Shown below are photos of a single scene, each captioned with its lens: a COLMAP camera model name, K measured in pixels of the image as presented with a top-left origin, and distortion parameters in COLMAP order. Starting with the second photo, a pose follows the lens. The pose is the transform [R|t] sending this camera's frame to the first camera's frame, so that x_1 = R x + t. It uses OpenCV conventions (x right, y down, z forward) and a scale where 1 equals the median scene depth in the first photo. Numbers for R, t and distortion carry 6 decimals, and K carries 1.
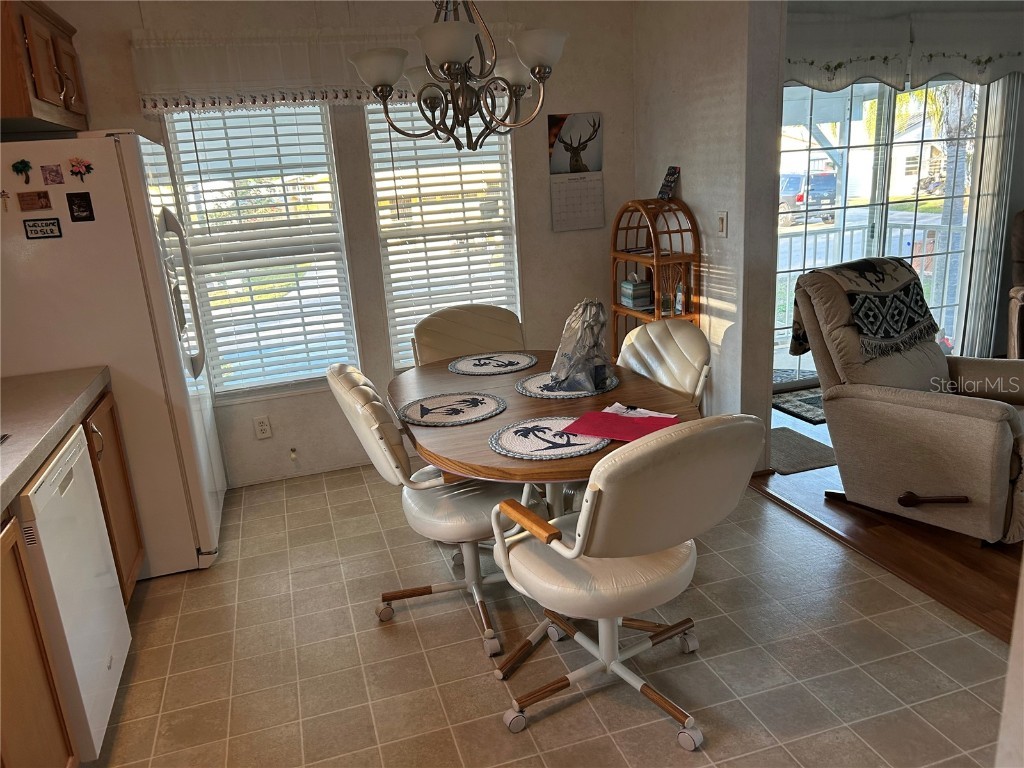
lens RADIAL K [[766.4, 0, 508.3], [0, 766.4, 381.0], [0, 0, 1]] dist [0.040690, -0.035718]
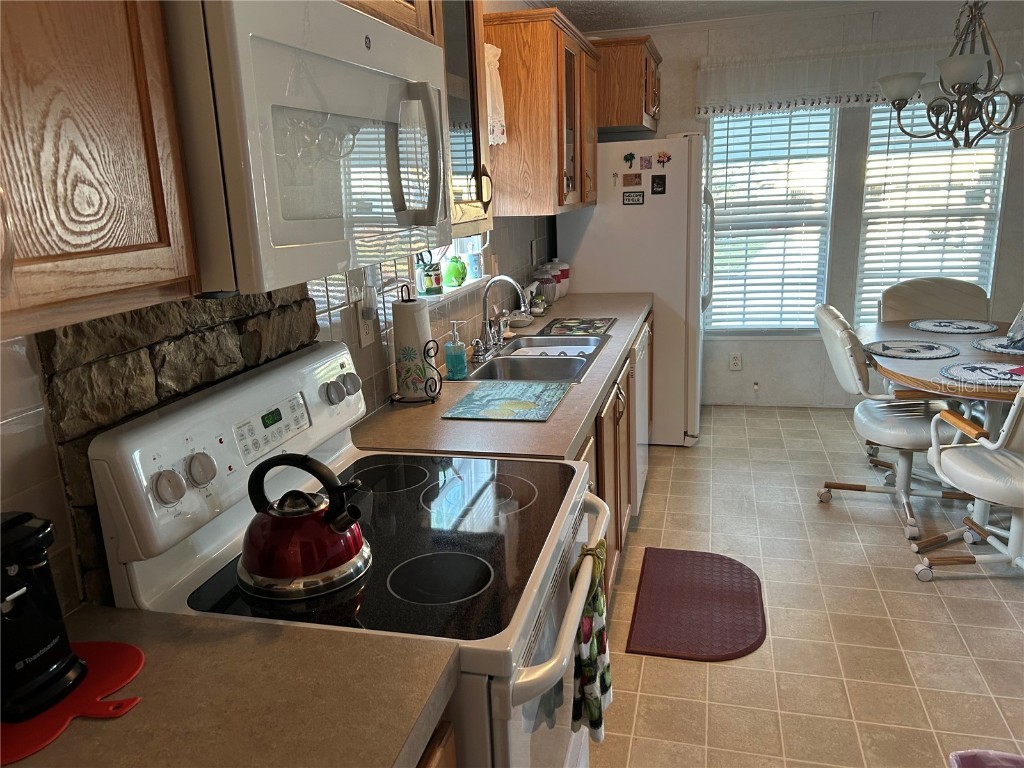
lens RADIAL K [[766.4, 0, 508.3], [0, 766.4, 381.0], [0, 0, 1]] dist [0.040690, -0.035718]
pose [[0.847721, 0.162266, -0.505013, 0.017563], [-0.152903, 0.986401, 0.060277, 0.108802], [0.507927, 0.026120, 0.861004, -0.435694]]
